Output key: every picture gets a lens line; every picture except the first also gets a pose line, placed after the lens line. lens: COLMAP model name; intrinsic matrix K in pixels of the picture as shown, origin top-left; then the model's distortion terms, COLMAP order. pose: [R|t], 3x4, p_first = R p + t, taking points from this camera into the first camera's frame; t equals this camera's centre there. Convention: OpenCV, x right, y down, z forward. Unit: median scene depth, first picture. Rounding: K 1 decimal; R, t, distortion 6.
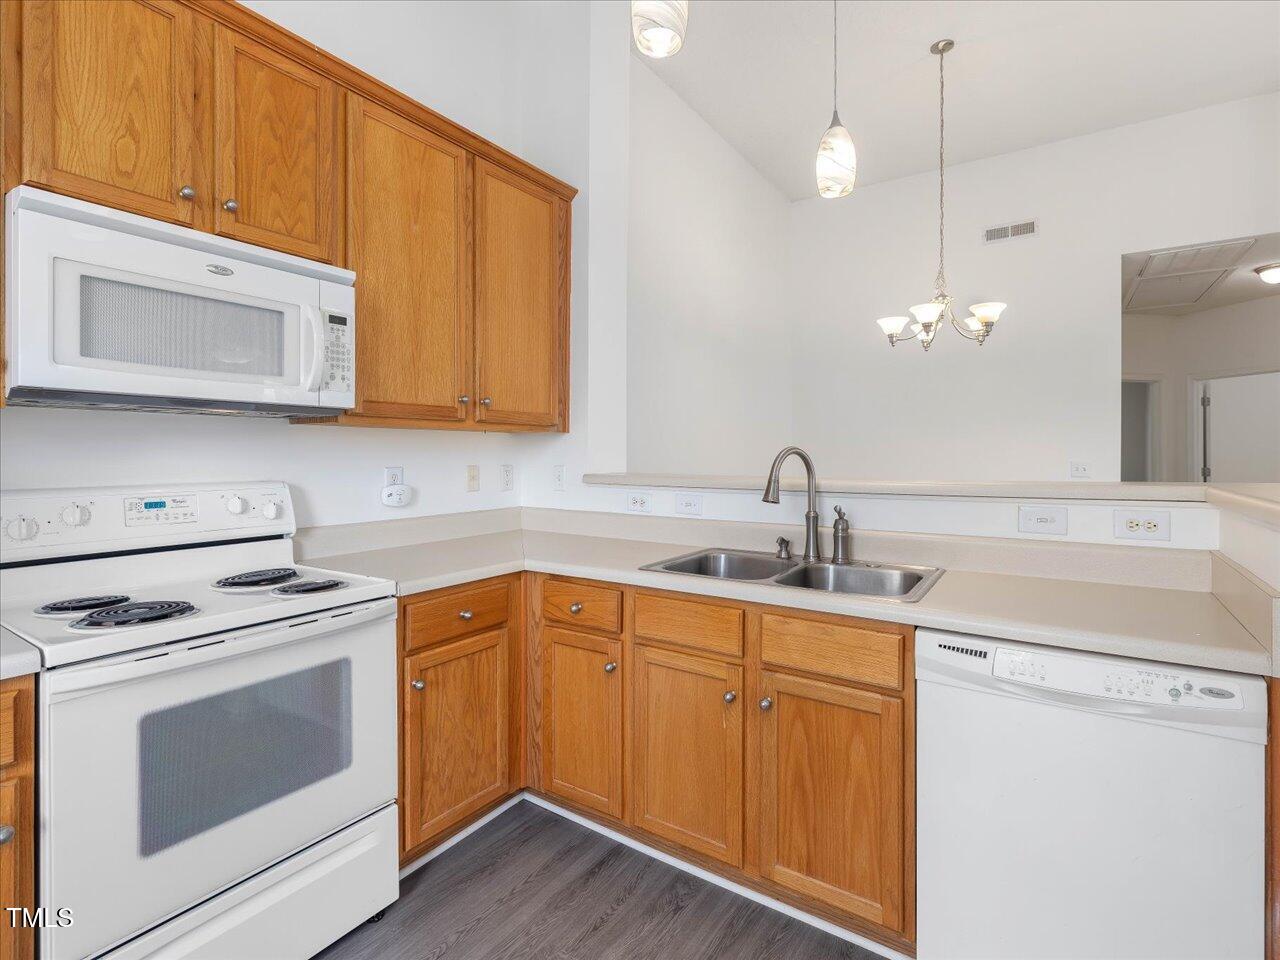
lens RADIAL K [[633.5, 0, 631.8], [0, 633.5, 457.9], [0, 0, 1]] dist [-0.004908, 0.000531]
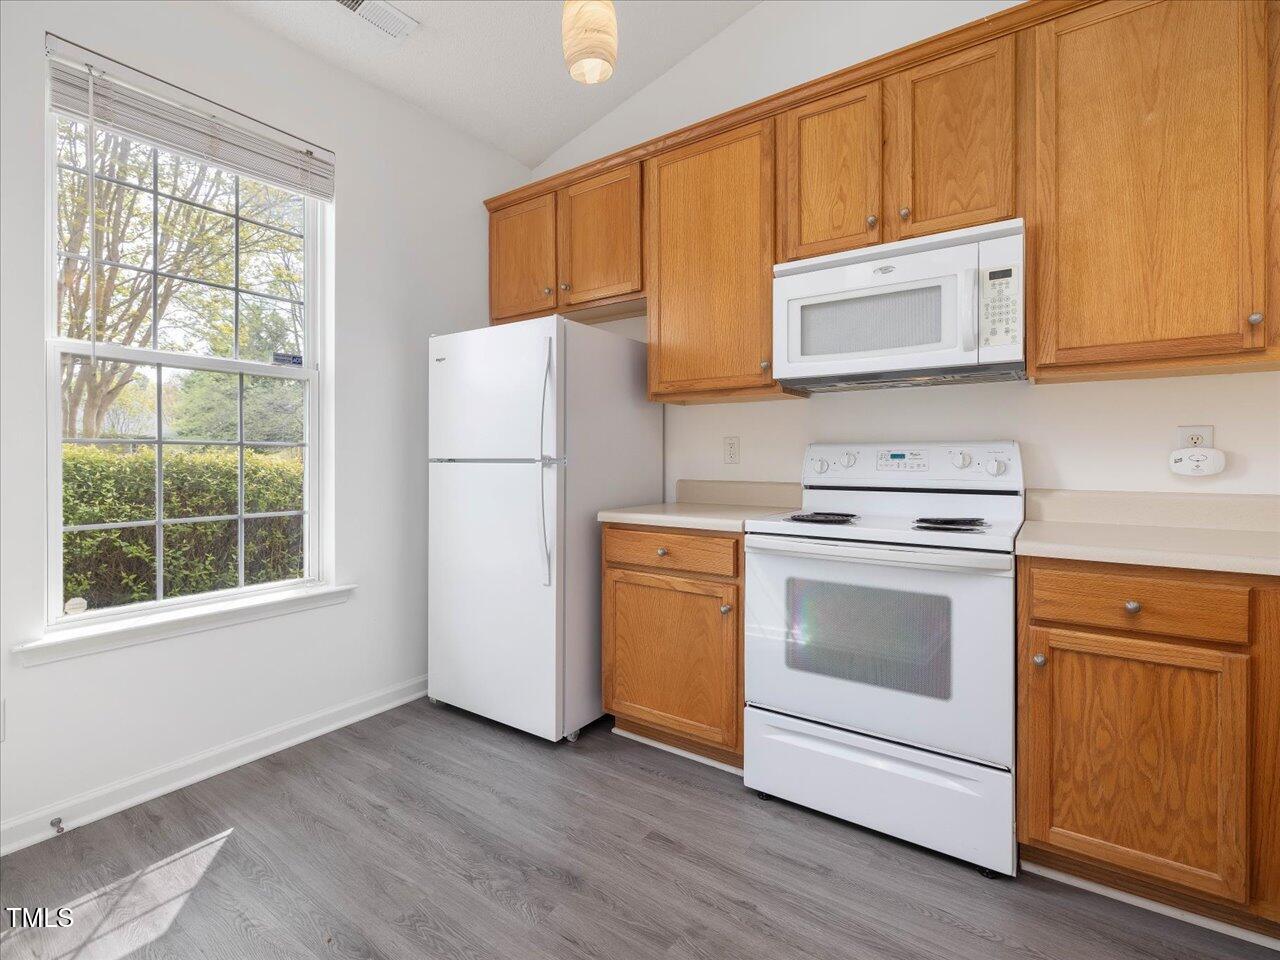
lens RADIAL K [[603.1, 0, 609.9], [0, 603.1, 459.9], [0, 0, 1]] dist [-0.003750, 0.000400]
pose [[-0.034075, 0.006421, -0.999399, 0.489623], [-0.001732, 0.999977, 0.006483, 0.068325], [0.999418, 0.001952, -0.034063, 0.394808]]
